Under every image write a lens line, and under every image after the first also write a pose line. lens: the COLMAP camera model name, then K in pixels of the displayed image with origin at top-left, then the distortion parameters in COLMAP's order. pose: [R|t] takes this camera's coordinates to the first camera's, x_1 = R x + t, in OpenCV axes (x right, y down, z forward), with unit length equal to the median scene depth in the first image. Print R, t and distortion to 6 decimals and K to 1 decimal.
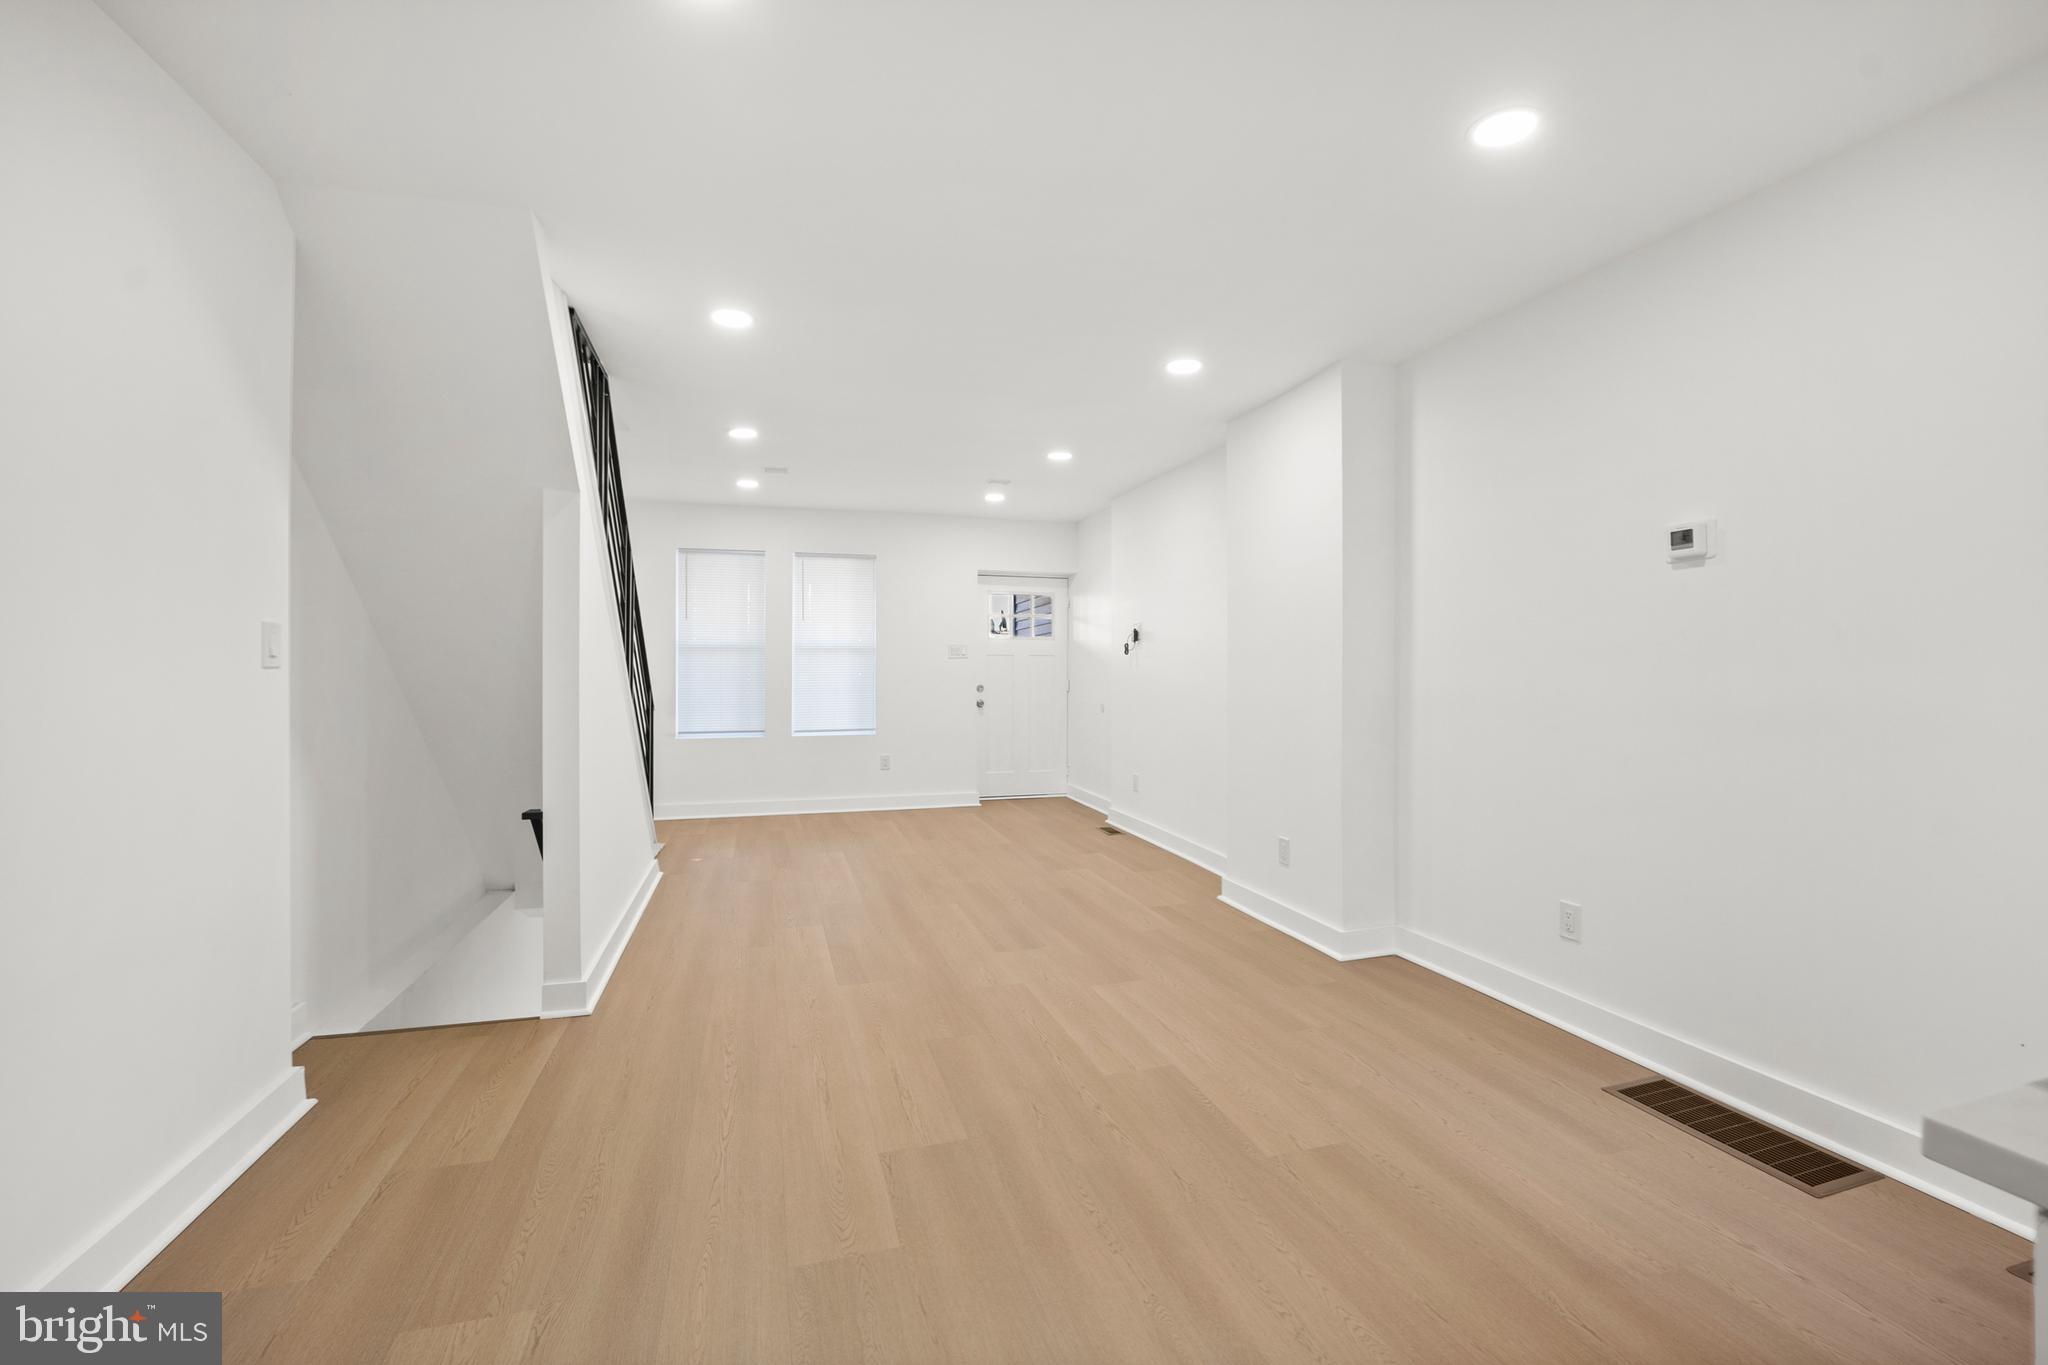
lens RADIAL K [[845.1, 0, 1024.0], [0, 845.1, 682.5], [0, 0, 1]] dist [-0.012060, -0.000120]
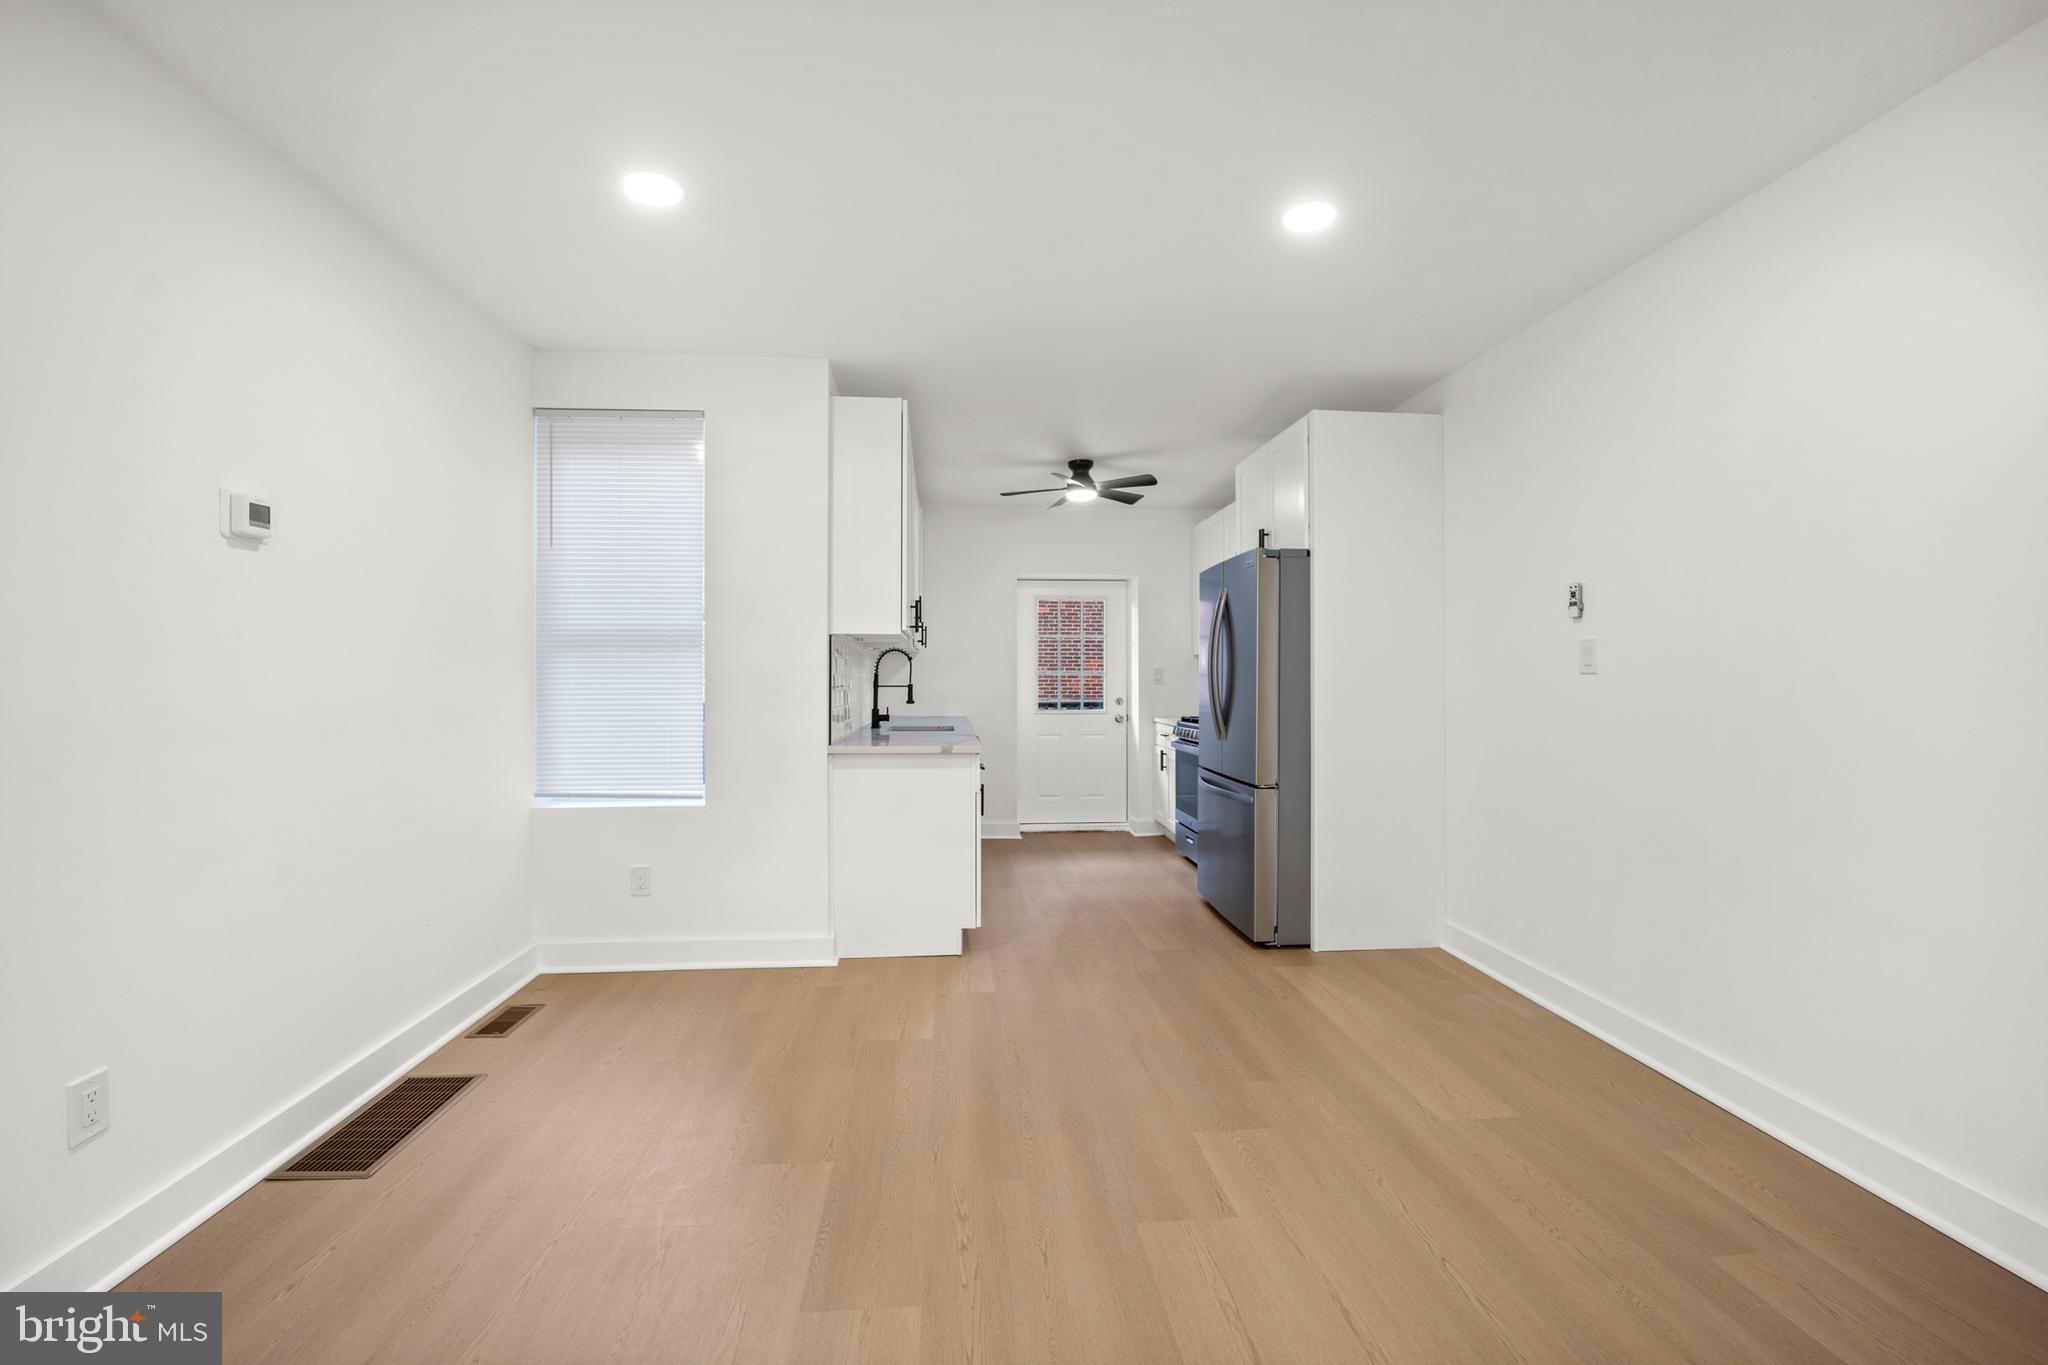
lens RADIAL K [[845.1, 0, 1024.0], [0, 845.1, 682.5], [0, 0, 1]] dist [-0.012060, -0.000120]
pose [[-0.978520, 0.000771, 0.206150, -0.136114], [0.005964, 0.999680, 0.024570, -0.025962], [-0.206065, 0.025272, -0.978212, 1.909756]]
